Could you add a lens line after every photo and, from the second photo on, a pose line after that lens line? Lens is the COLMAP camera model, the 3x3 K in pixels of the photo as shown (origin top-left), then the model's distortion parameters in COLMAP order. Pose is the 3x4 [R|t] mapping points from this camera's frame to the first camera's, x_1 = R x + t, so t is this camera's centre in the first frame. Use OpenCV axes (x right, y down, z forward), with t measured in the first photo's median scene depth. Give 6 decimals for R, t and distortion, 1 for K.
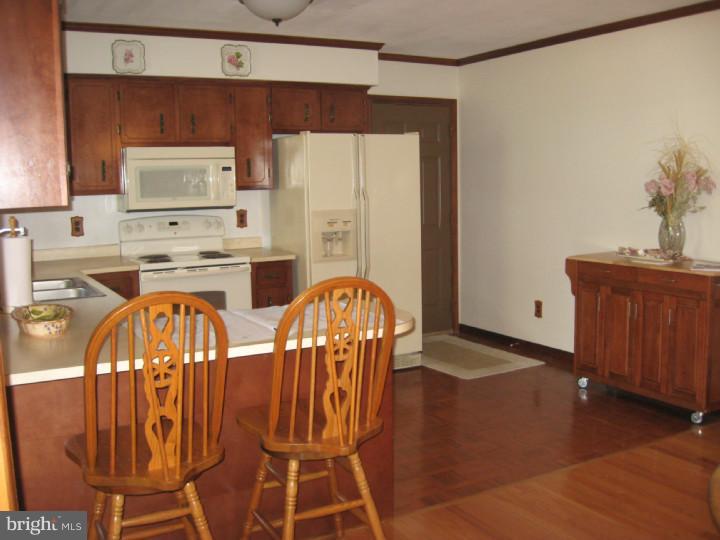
lens RADIAL K [[746.2, 0, 358.9], [0, 746.2, 268.9], [0, 0, 1]] dist [-0.130501, 0.025958]
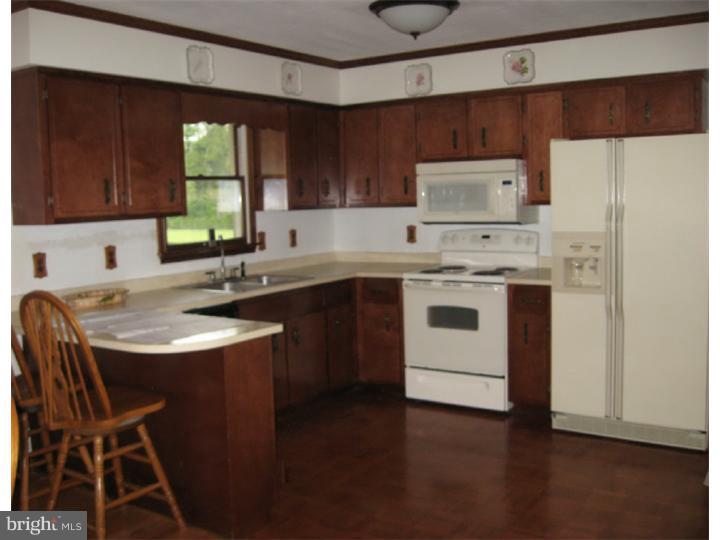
lens RADIAL K [[746.2, 0, 358.9], [0, 746.2, 268.9], [0, 0, 1]] dist [-0.130501, 0.025958]
pose [[0.456396, 0.091809, -0.885027, 0.587542], [-0.086992, 0.994501, 0.058305, -0.064391], [0.885514, 0.050380, 0.461873, 0.401589]]
